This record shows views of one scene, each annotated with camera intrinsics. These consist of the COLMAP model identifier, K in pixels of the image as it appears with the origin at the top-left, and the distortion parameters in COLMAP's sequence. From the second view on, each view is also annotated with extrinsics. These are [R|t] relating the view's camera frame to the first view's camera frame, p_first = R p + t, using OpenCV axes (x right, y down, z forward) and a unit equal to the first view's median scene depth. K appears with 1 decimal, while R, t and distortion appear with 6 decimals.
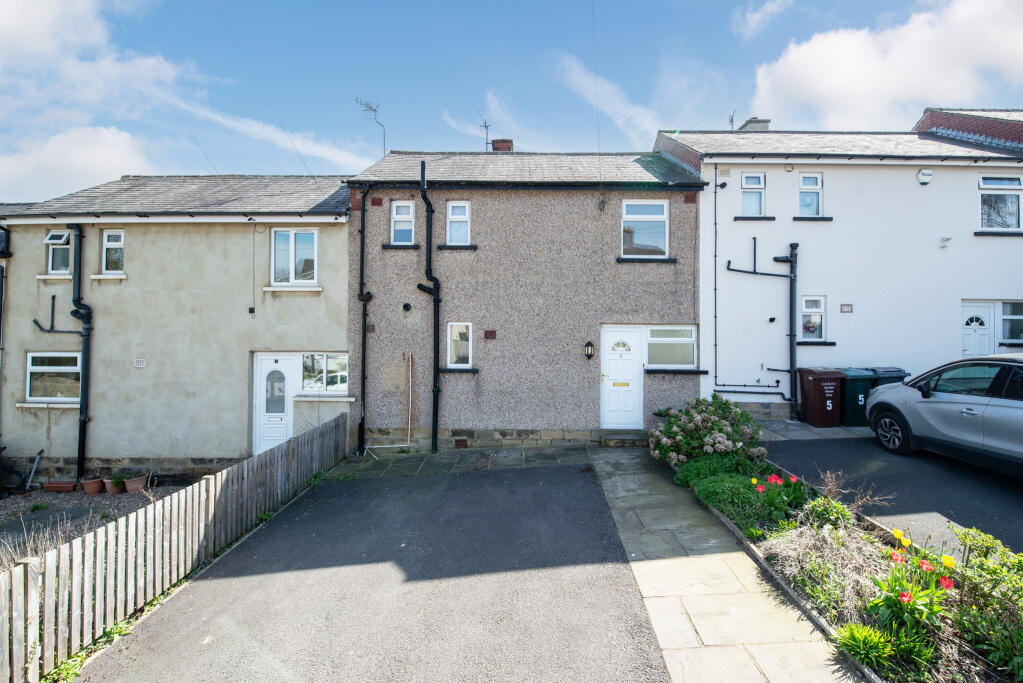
lens RADIAL K [[446.9, 0, 509.4], [0, 446.9, 322.8], [0, 0, 1]] dist [0.014311, -0.012349]
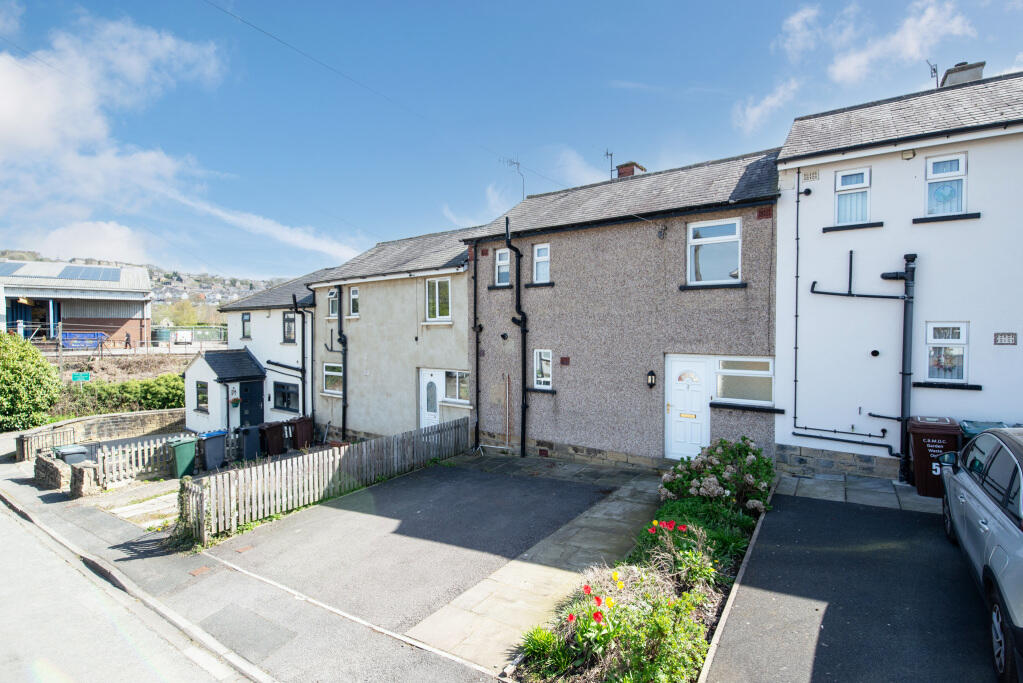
lens RADIAL K [[459.3, 0, 511.5], [0, 459.3, 341.5], [0, 0, 1]] dist [0.000987, -0.012911]
pose [[0.827033, 0.005656, -0.562125, 0.496668], [0.016311, 0.999287, 0.034053, -0.064043], [0.561917, -0.037332, 0.826351, -0.031911]]
